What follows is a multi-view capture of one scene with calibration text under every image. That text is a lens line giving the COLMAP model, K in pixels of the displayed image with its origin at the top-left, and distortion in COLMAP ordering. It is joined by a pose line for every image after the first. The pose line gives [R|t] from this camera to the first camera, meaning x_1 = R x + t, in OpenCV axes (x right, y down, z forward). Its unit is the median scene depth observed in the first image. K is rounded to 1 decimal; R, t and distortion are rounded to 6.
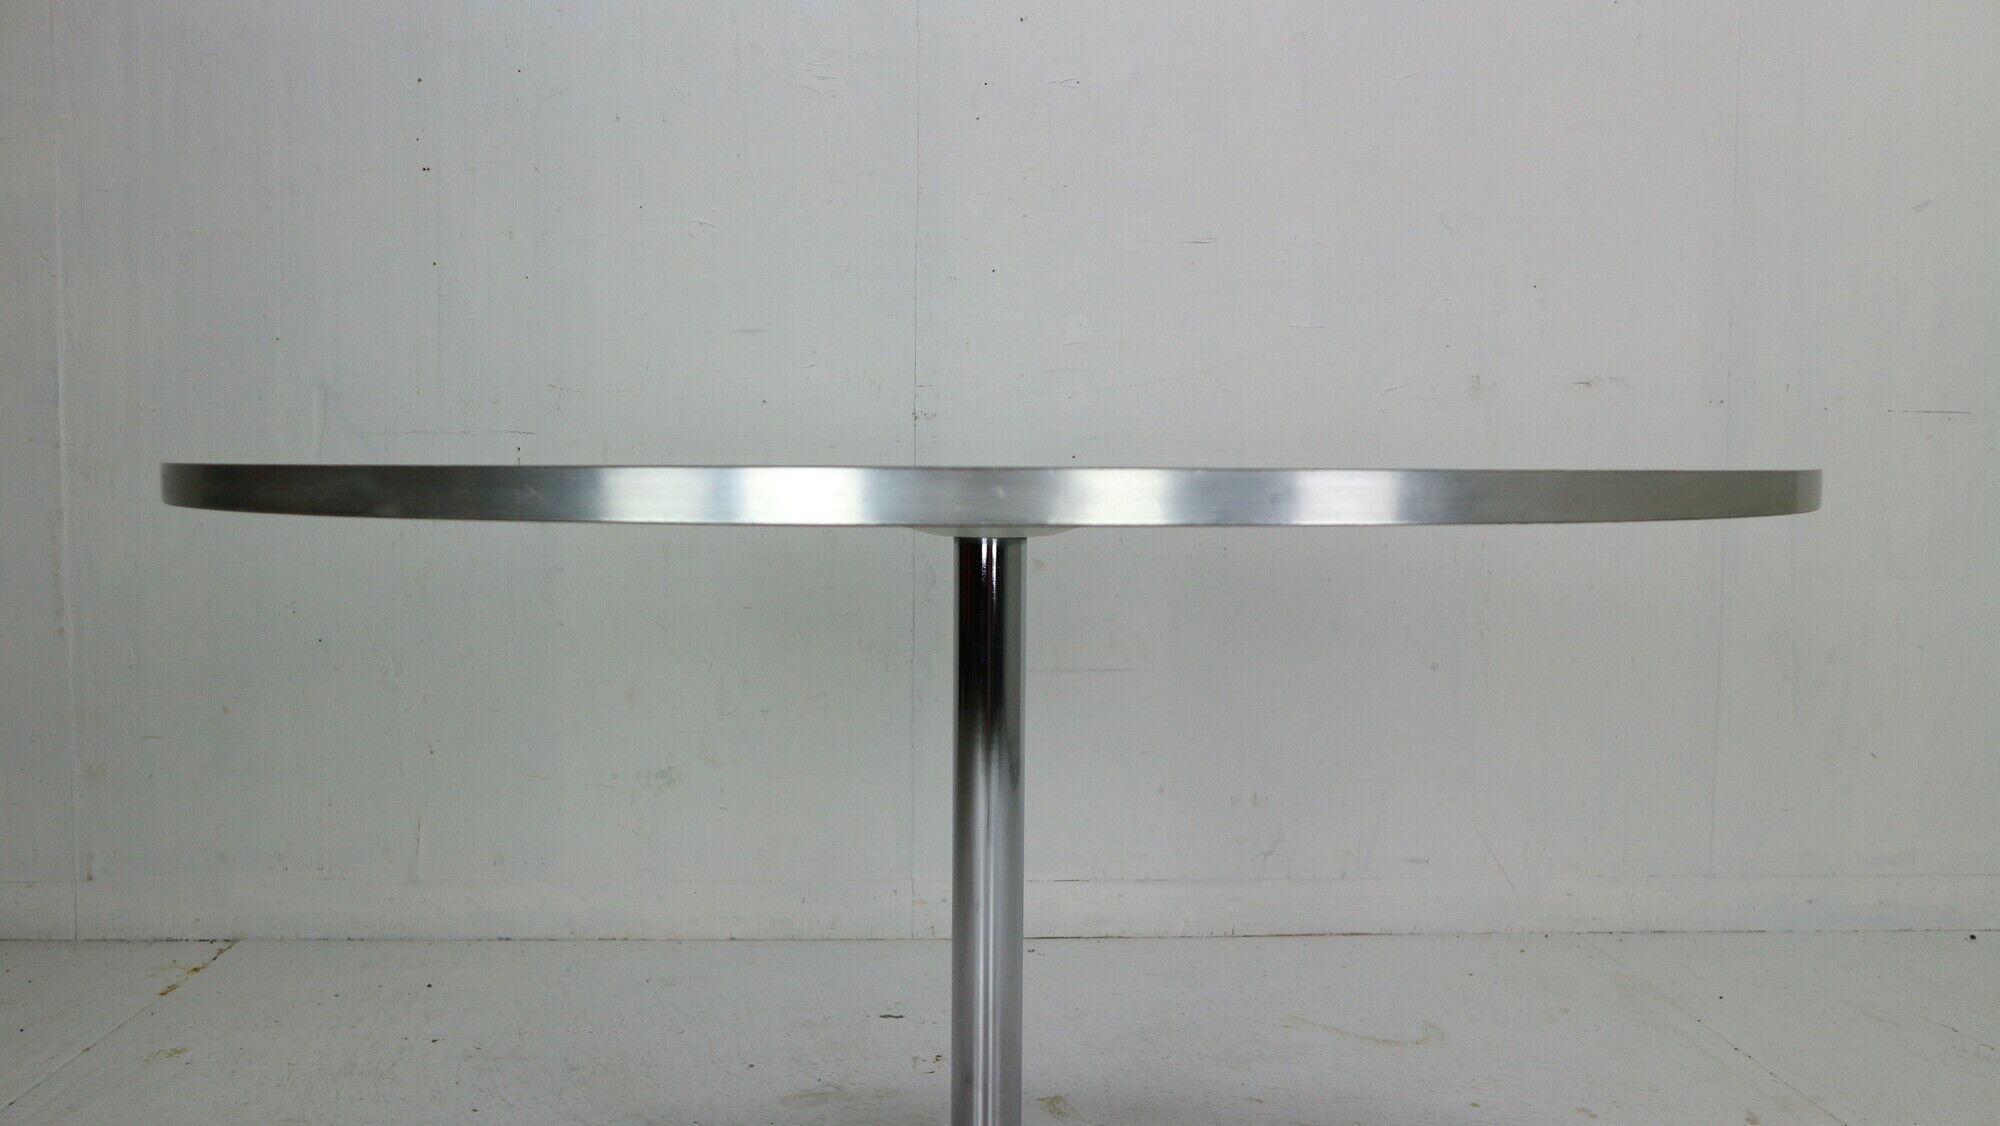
lens RADIAL K [[1631.1, 0, 999.8], [0, 1631.1, 568.4], [0, 0, 1]] dist [-0.094908, 0.103744]
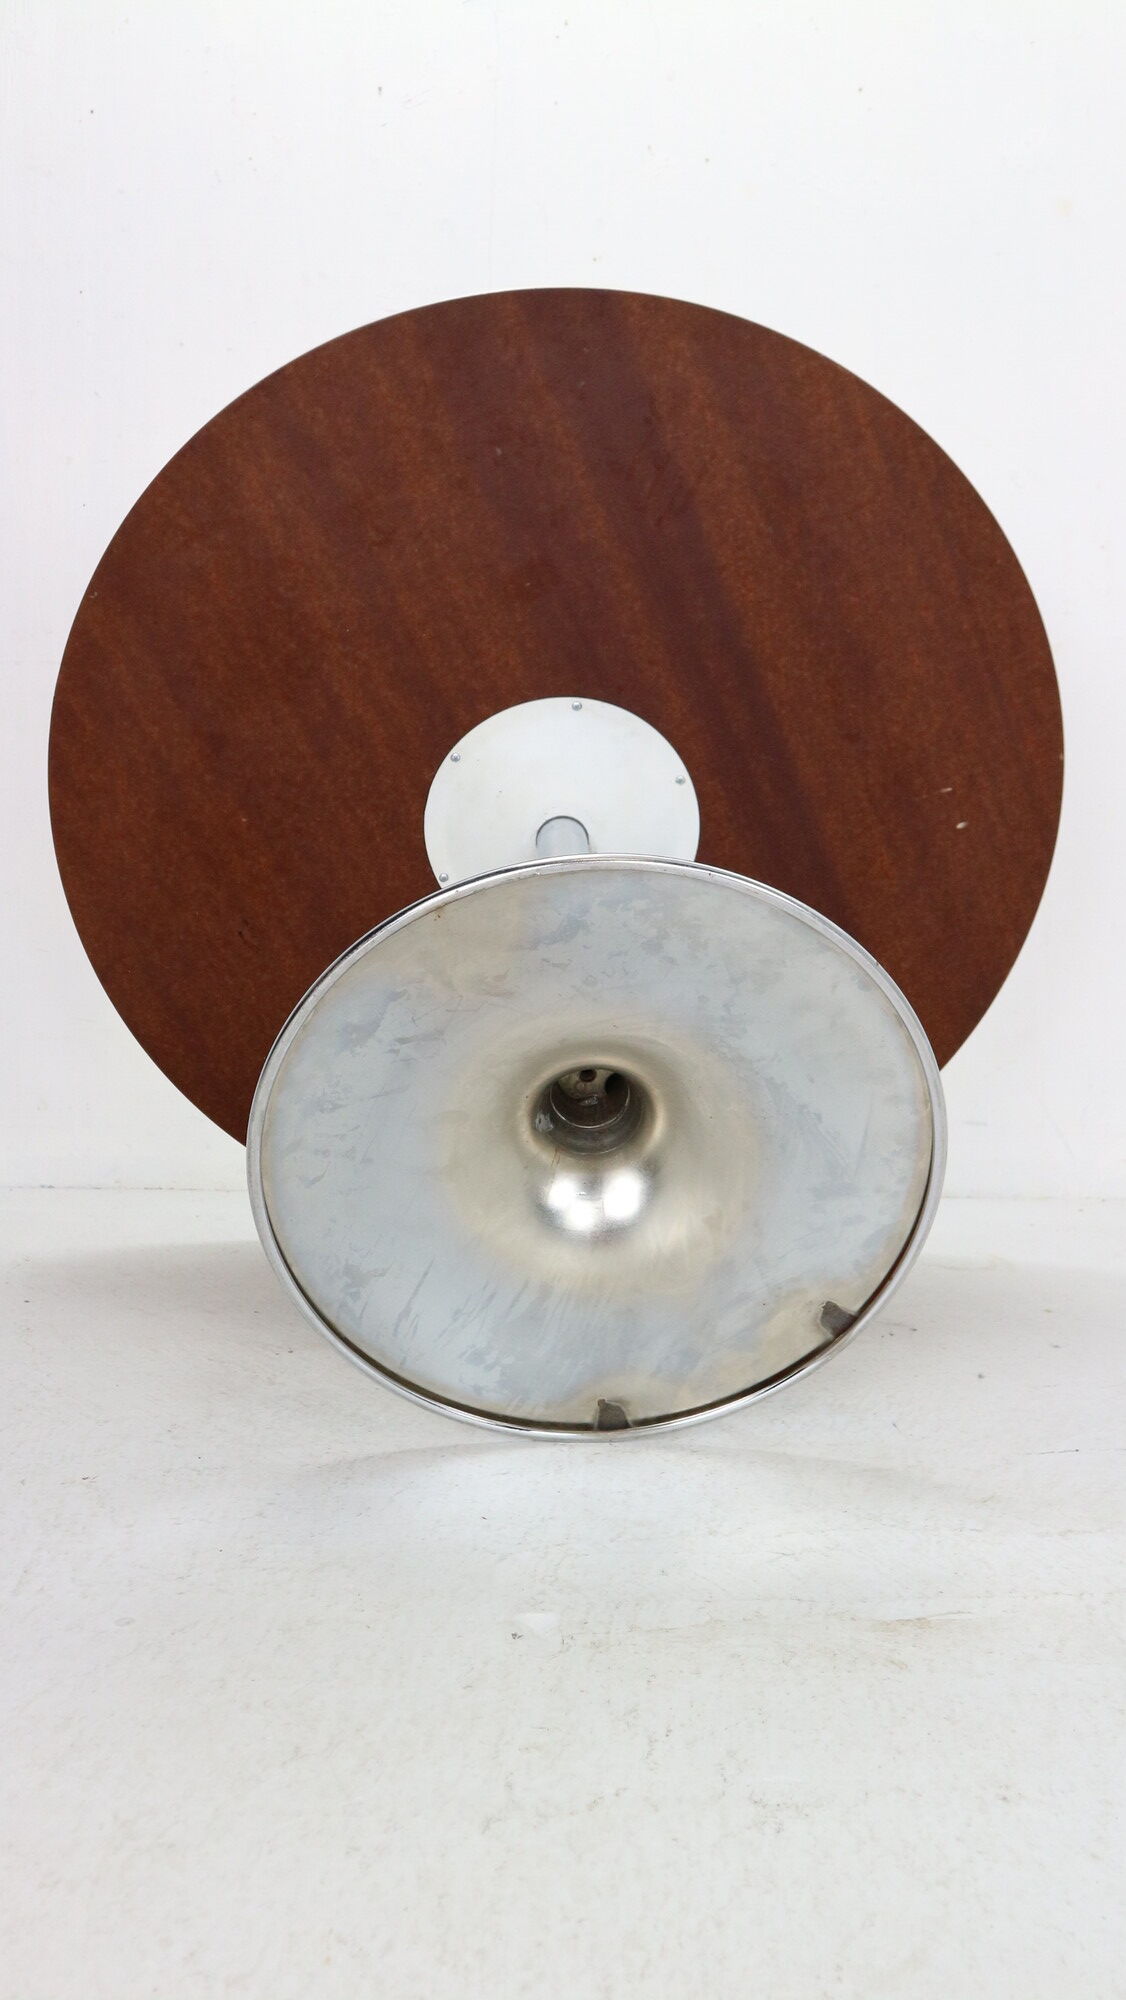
lens RADIAL K [[1631.1, 0, 571.5], [0, 1631.1, 1000.5], [0, 0, 1]] dist [-0.094908, 0.103744]
pose [[0.999296, 0.015570, 0.034138, -0.026009], [-0.015817, 0.999851, 0.006971, 0.107196], [-0.034025, -0.007507, 0.999393, 0.015014]]
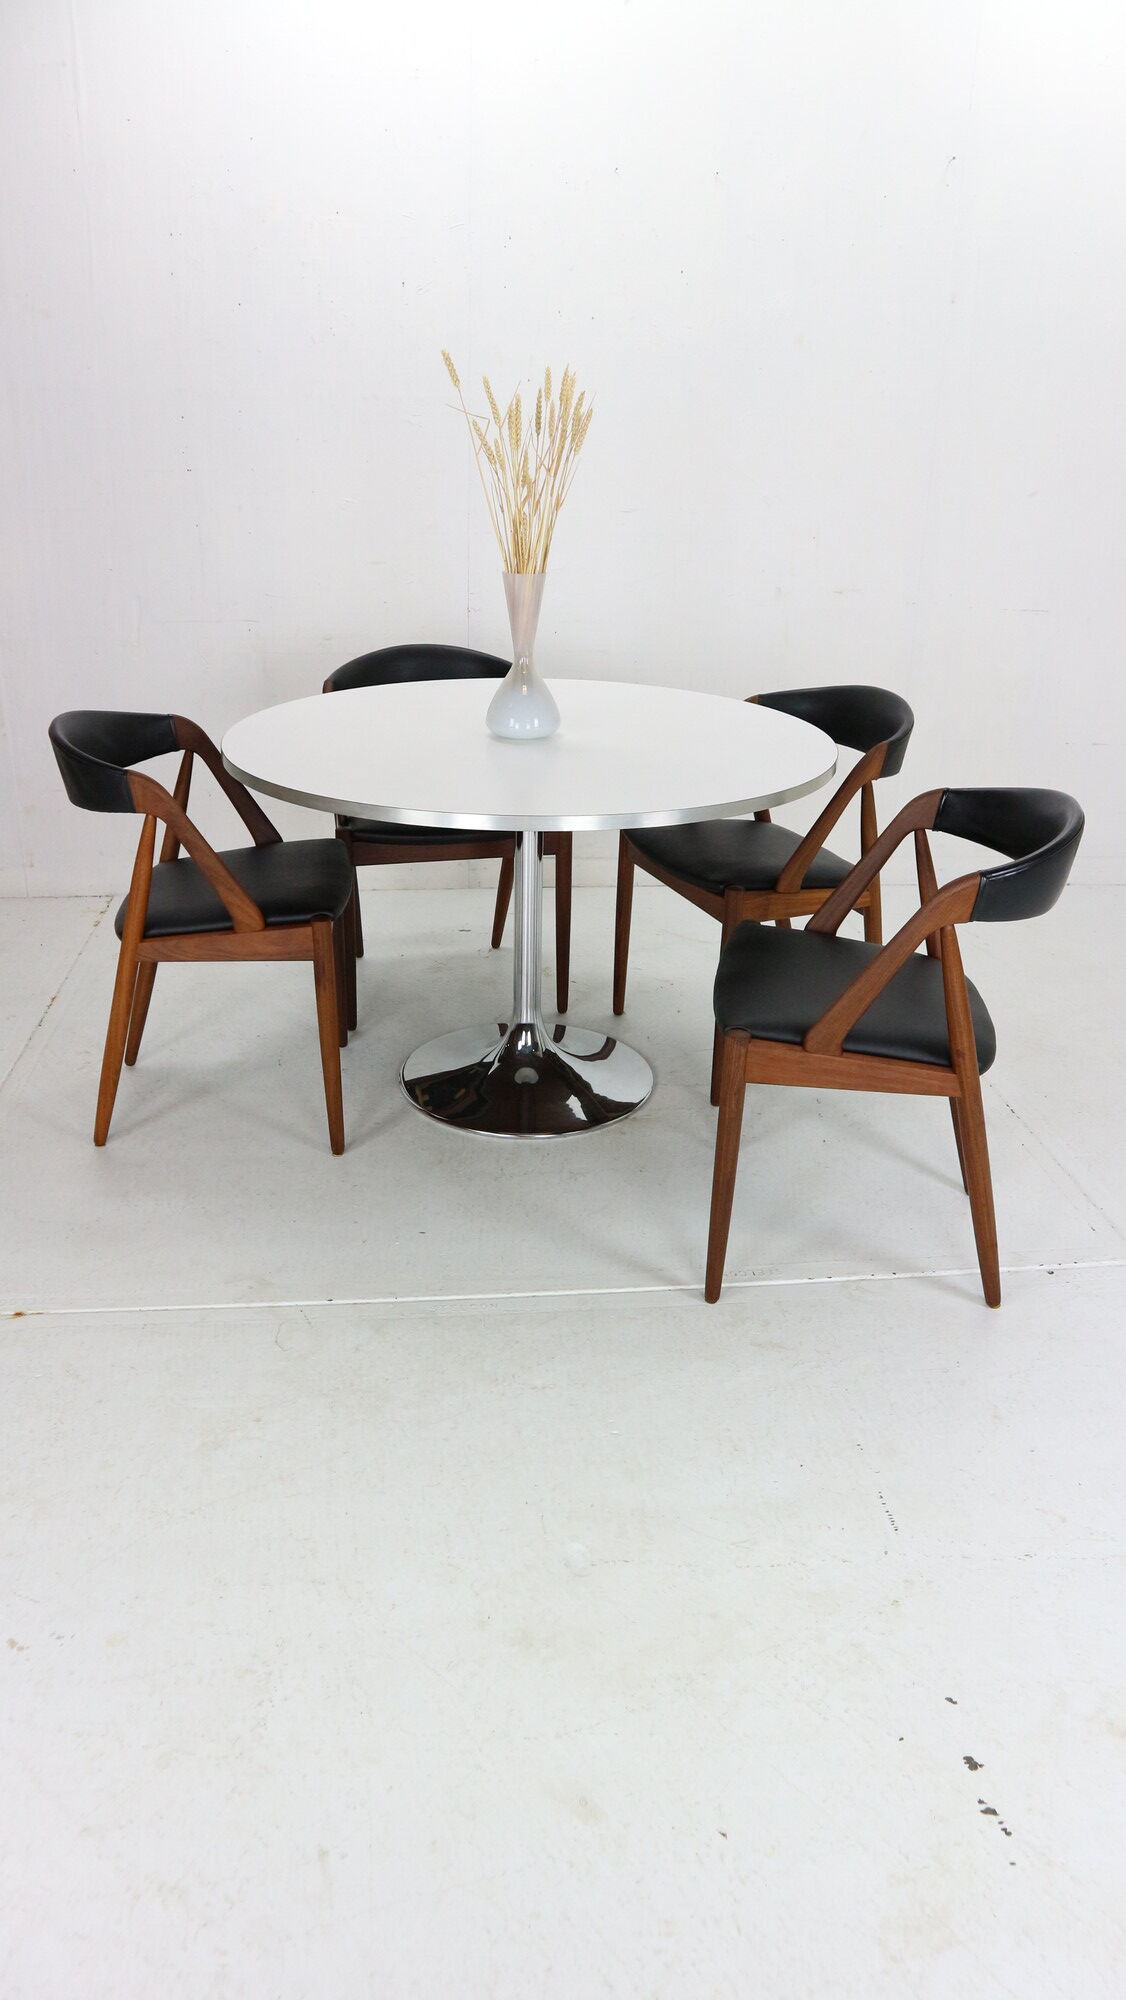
lens RADIAL K [[1383.2, 0, 568.8], [0, 1383.2, 1000.2], [0, 0, 1]] dist [-0.130981, 0.087974]
pose [[0.998257, -0.009863, 0.058195, -0.034046], [-0.010005, 0.943398, 0.331511, -0.191719], [-0.058171, -0.331516, 0.941655, -0.591173]]
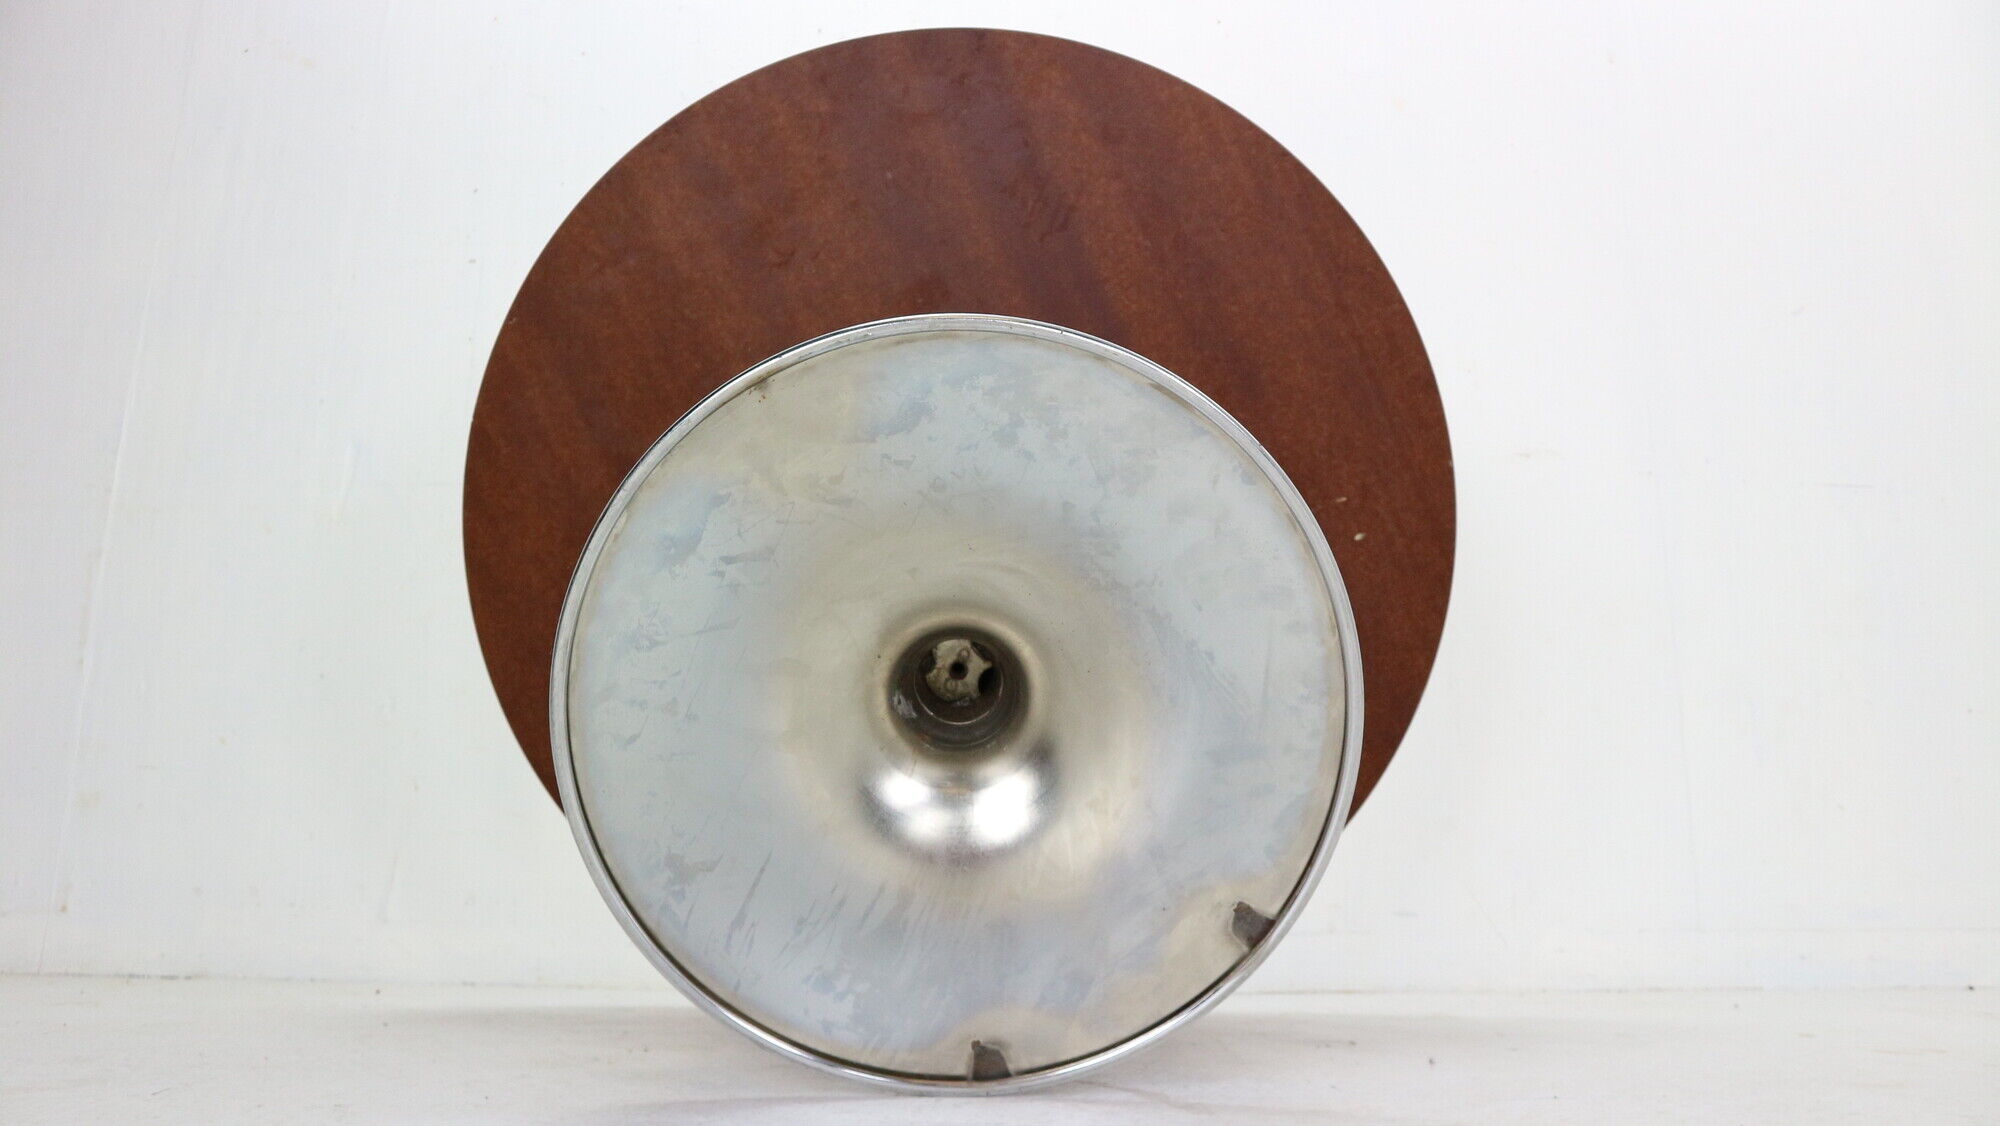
lens RADIAL K [[1383.2, 0, 989.7], [0, 1383.2, 570.3], [0, 0, 1]] dist [-0.130981, 0.087974]
pose [[0.999980, -0.001478, -0.006070, 0.011619], [-0.000361, 0.956295, -0.292404, 0.232404], [0.006237, 0.292401, 0.956276, 0.156863]]
